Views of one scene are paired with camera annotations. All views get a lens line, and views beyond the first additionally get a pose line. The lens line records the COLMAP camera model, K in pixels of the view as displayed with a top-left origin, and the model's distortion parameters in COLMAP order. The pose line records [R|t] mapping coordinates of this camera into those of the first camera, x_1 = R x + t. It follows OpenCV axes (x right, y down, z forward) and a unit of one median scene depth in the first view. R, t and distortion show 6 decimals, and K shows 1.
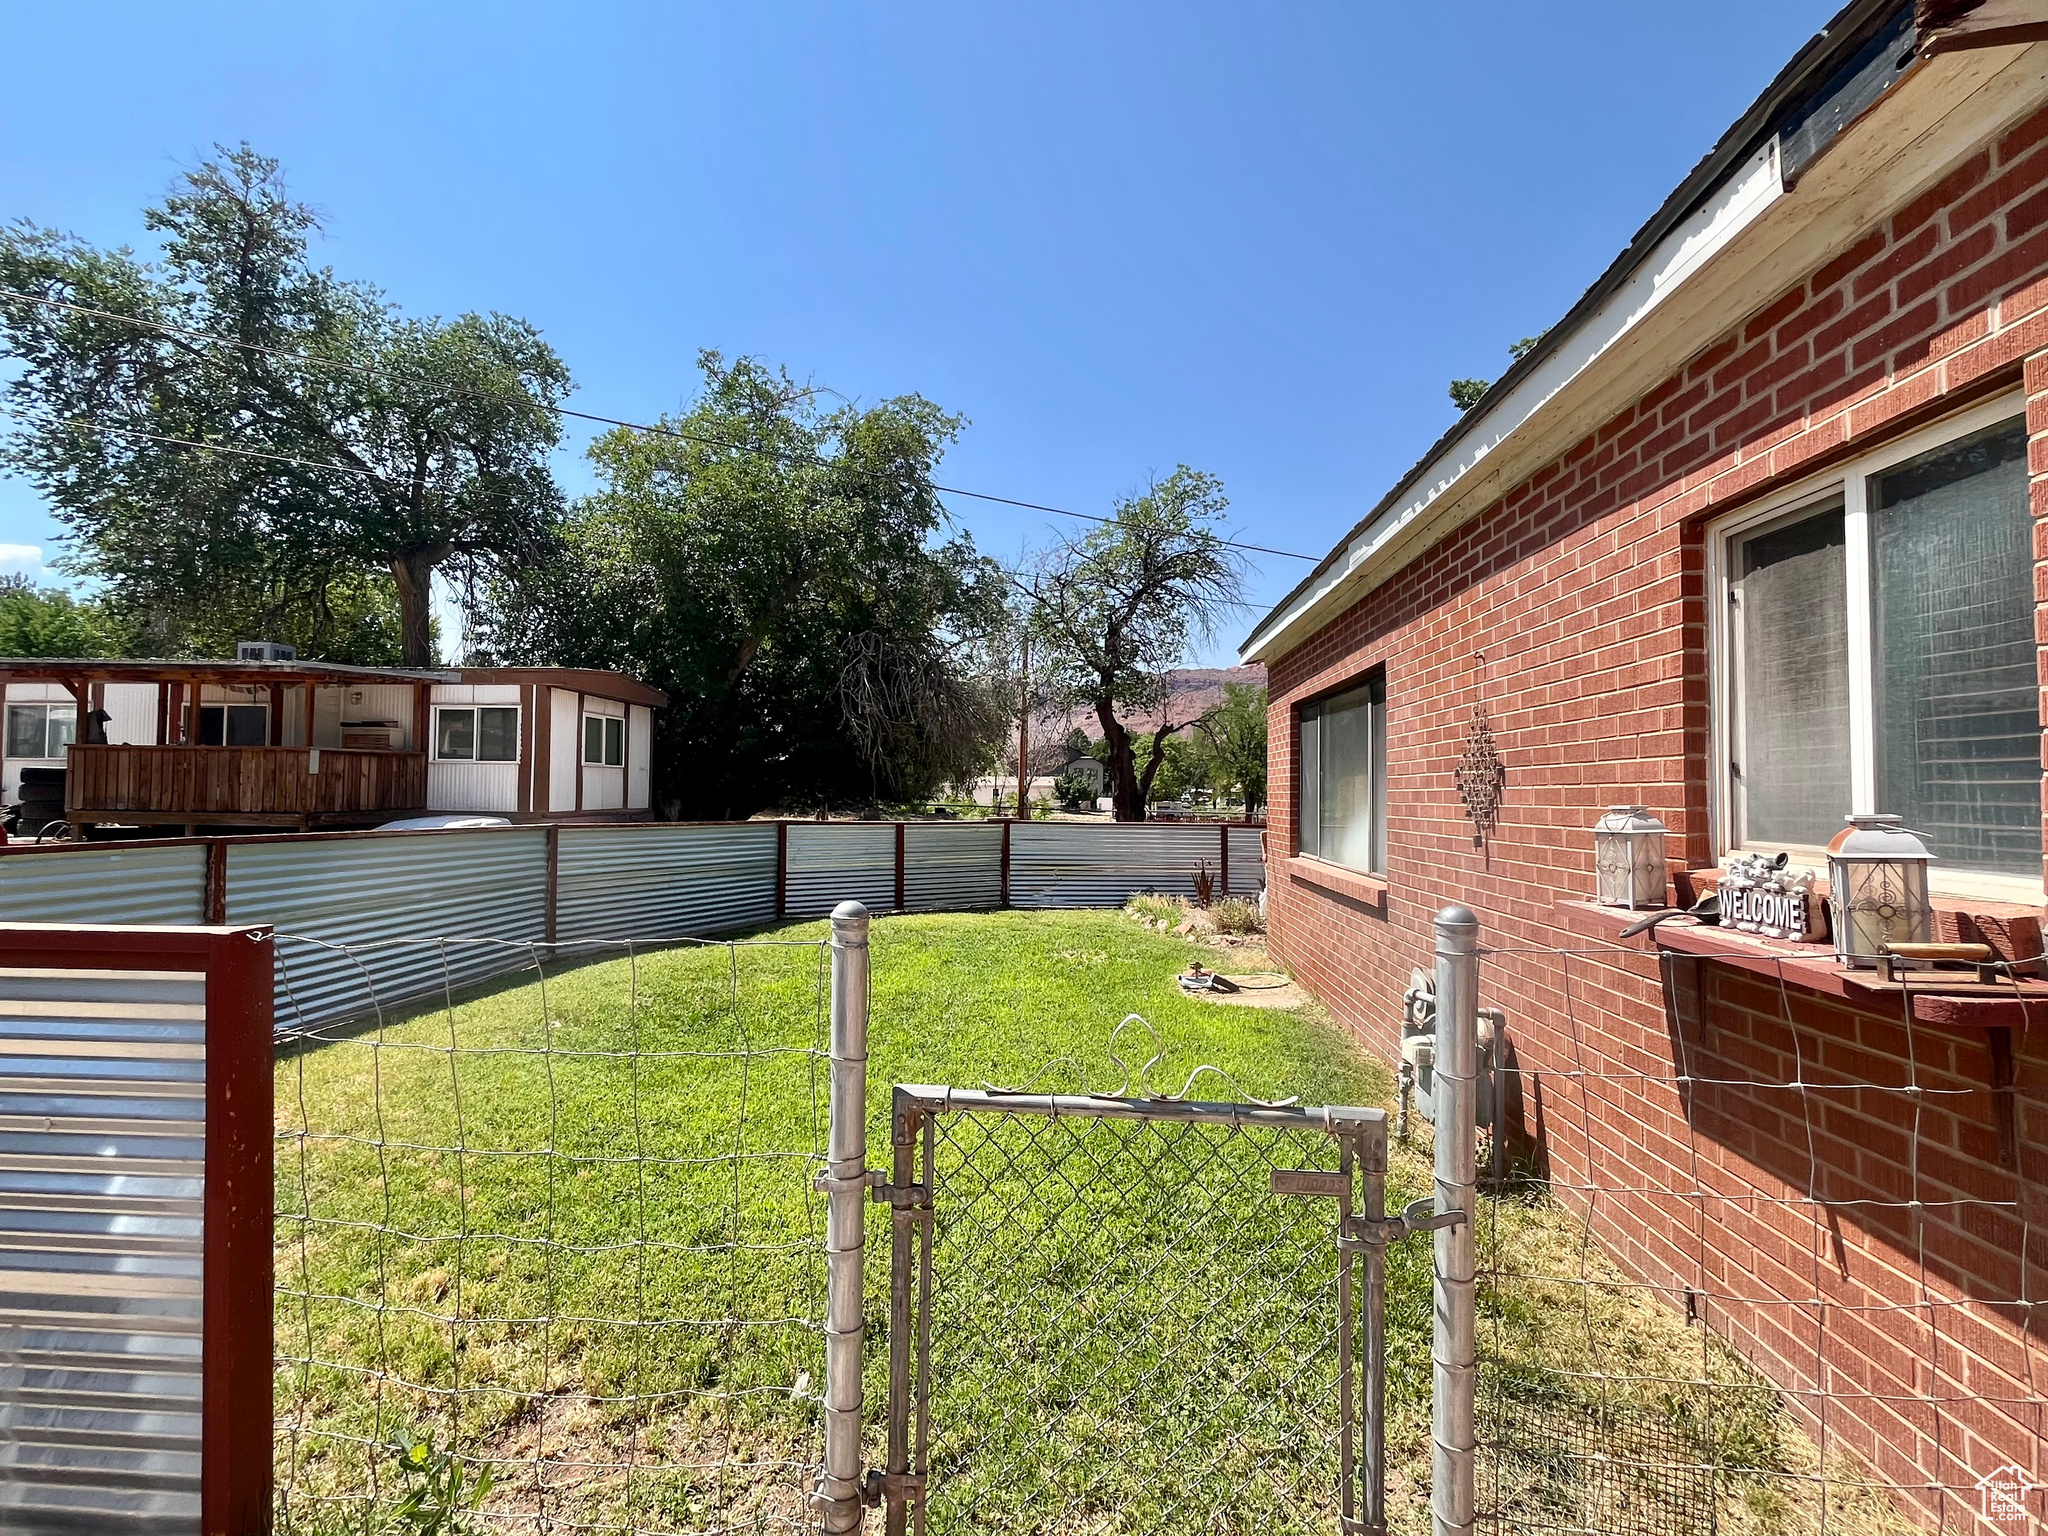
lens RADIAL K [[921.4, 0, 1037.9], [0, 921.4, 762.0], [0, 0, 1]] dist [-0.001202, -0.000310]
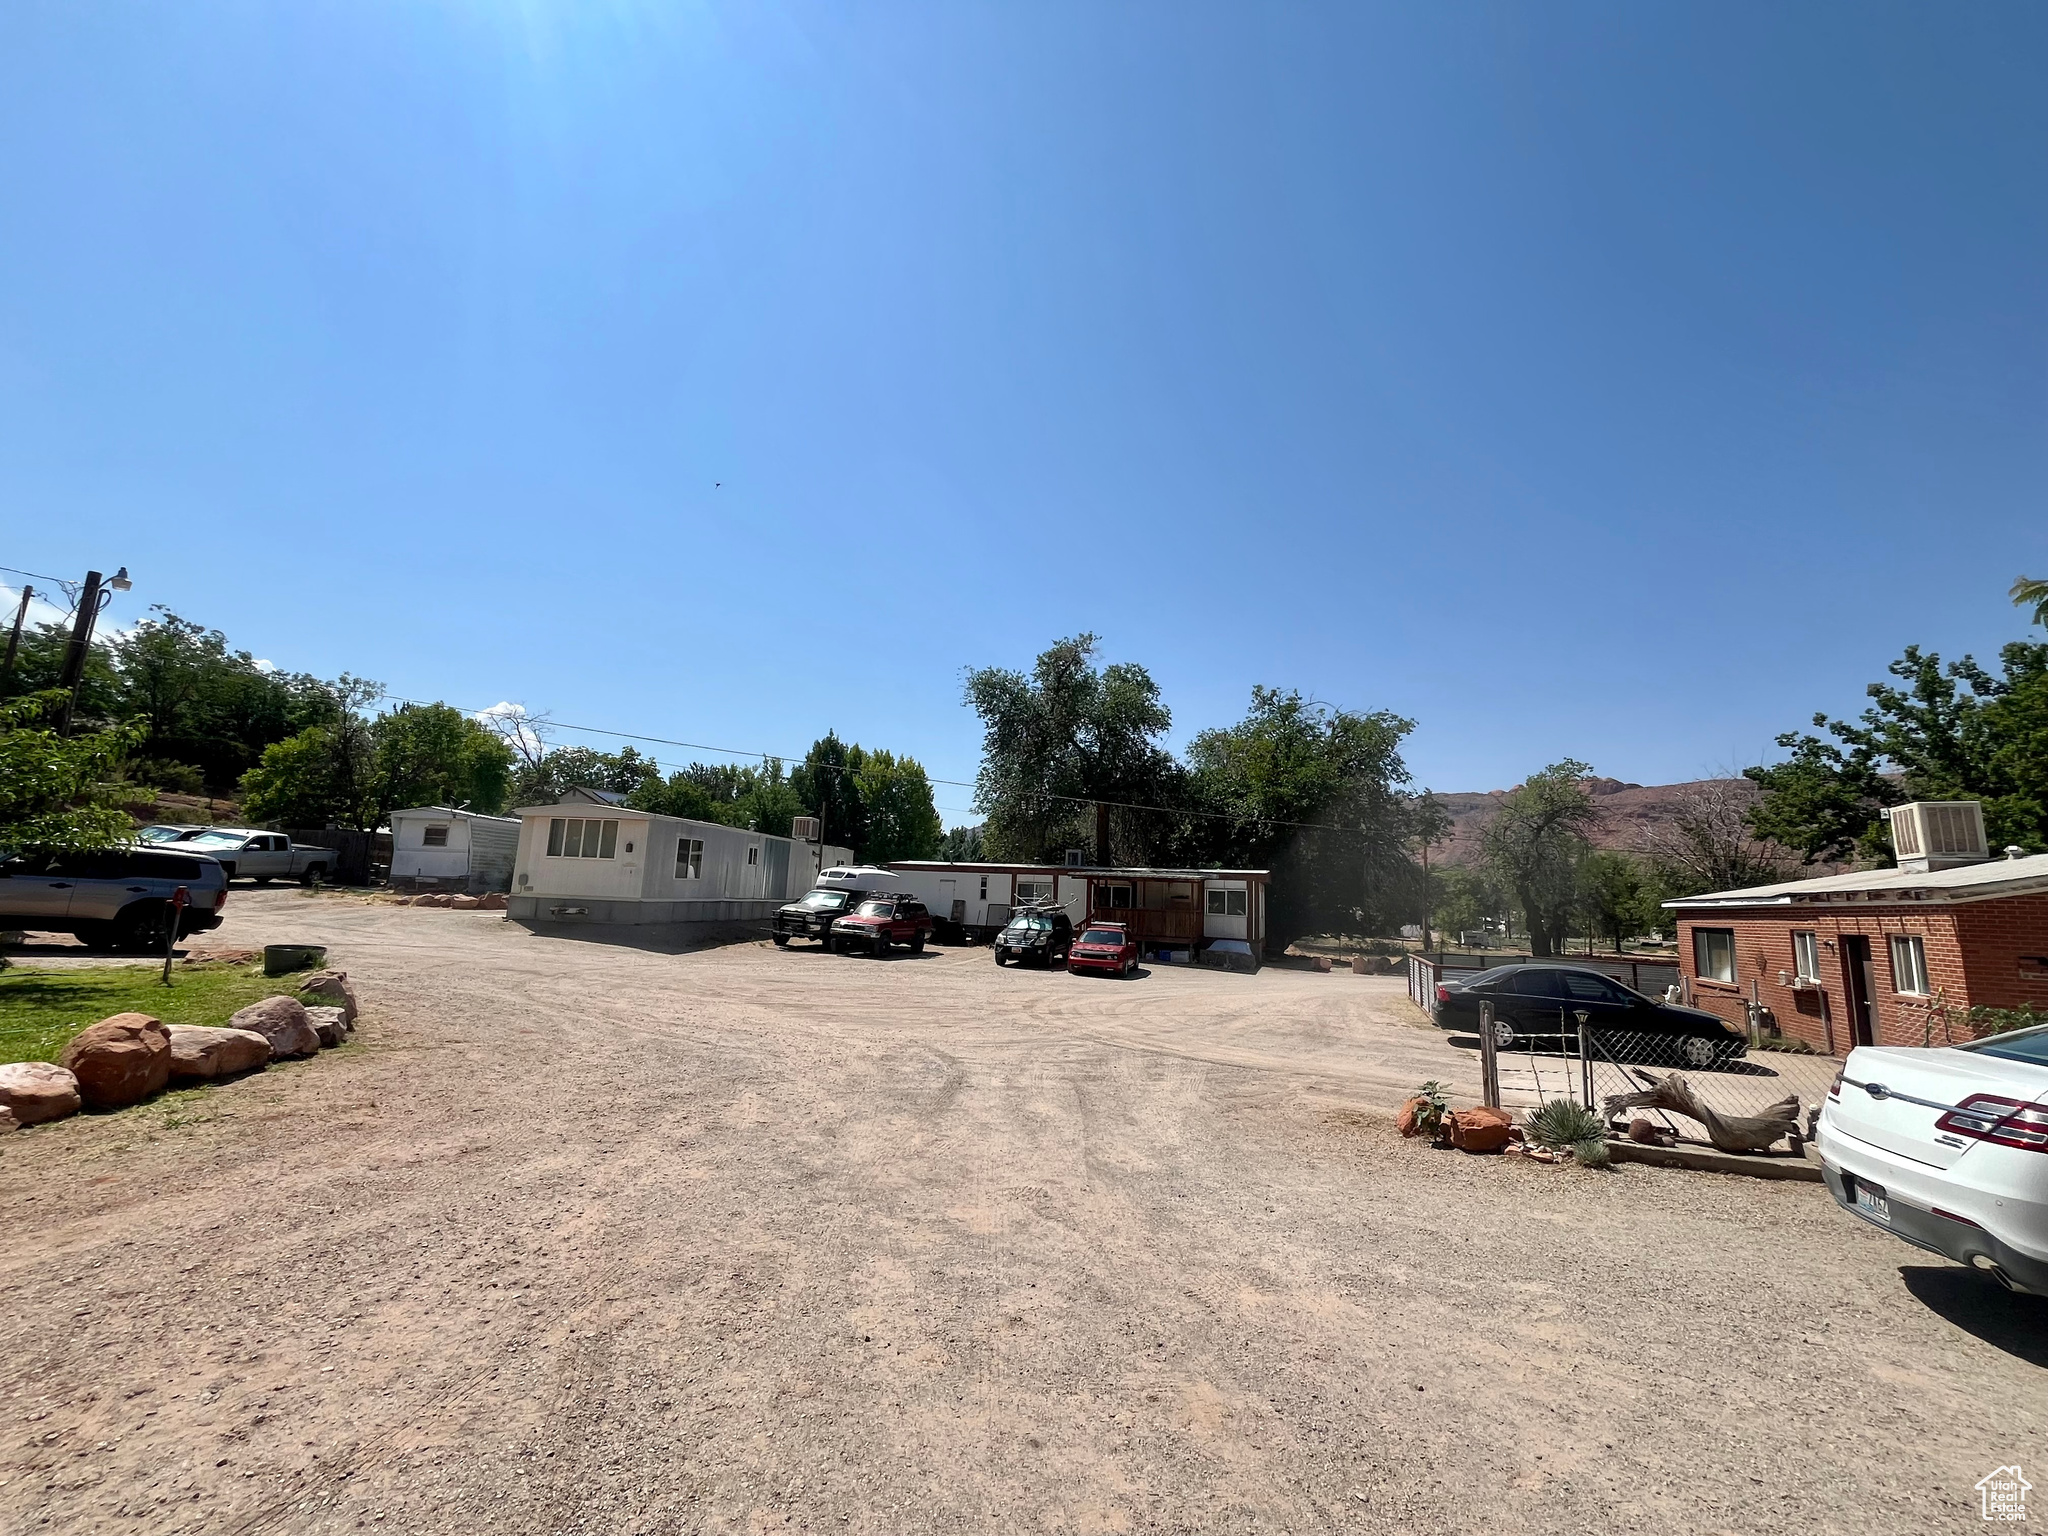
lens RADIAL K [[826.0, 0, 1024.0], [0, 826.0, 768.0], [0, 0, 1]] dist [-0.001159, -0.000335]
pose [[0.952570, -0.019431, -0.303700, -0.464989], [-0.020712, 0.991506, -0.128403, -0.086326], [0.303615, 0.128603, 0.944076, -1.083389]]
